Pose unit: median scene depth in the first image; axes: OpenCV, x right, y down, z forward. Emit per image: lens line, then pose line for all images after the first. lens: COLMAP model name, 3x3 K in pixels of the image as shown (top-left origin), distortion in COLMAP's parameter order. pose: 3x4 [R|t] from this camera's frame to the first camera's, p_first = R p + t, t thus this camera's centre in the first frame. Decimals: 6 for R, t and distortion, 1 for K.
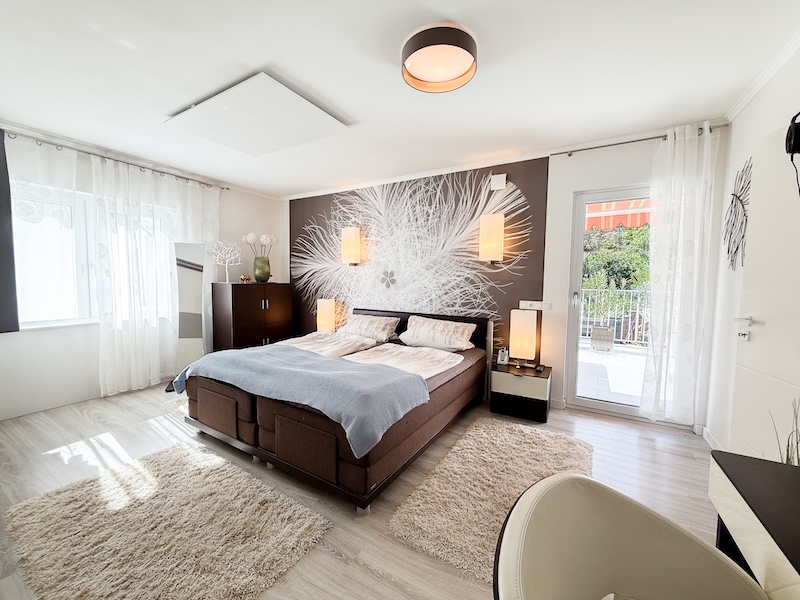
lens RADIAL K [[322.5, 0, 400.0], [0, 322.5, 300.0], [0, 0, 1]] dist [-0.000775, -0.000212]
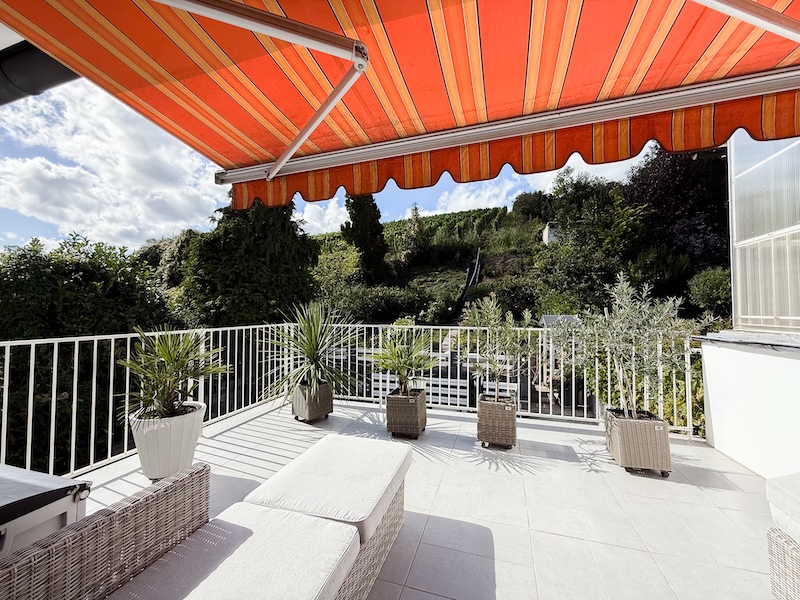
lens RADIAL K [[322.5, 0, 400.0], [0, 322.5, 300.0], [0, 0, 1]] dist [-0.000775, -0.000212]
pose [[0.974486, -0.005528, 0.224379, 0.145407], [0.025138, 0.996095, -0.084635, -0.016979], [-0.223035, 0.088116, 0.970820, 0.206633]]
